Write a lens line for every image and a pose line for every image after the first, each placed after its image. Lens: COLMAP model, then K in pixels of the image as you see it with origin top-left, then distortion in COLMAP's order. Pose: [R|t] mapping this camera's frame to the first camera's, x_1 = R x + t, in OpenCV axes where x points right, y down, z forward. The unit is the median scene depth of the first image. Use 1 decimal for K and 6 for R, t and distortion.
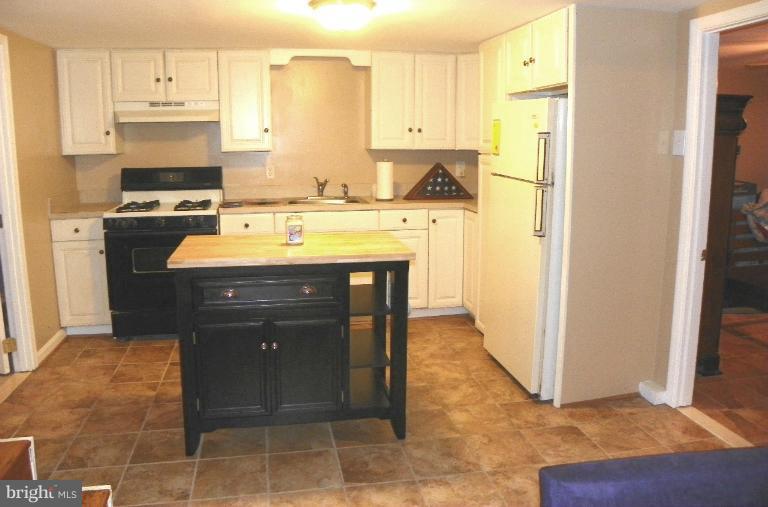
lens RADIAL K [[585.3, 0, 386.7], [0, 585.3, 224.9], [0, 0, 1]] dist [-0.087162, -0.010098]
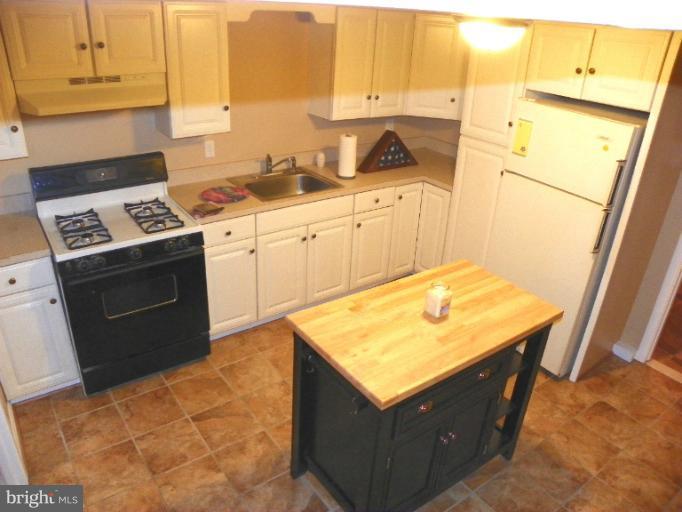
lens RADIAL K [[519.5, 0, 340.7], [0, 519.5, 255.1], [0, 0, 1]] dist [-0.088703, 0.004276]
pose [[0.905896, -0.141631, 0.399116, -0.389358], [0.010402, 0.949578, 0.313359, -0.198072], [-0.423373, -0.279719, 0.861692, 0.278955]]
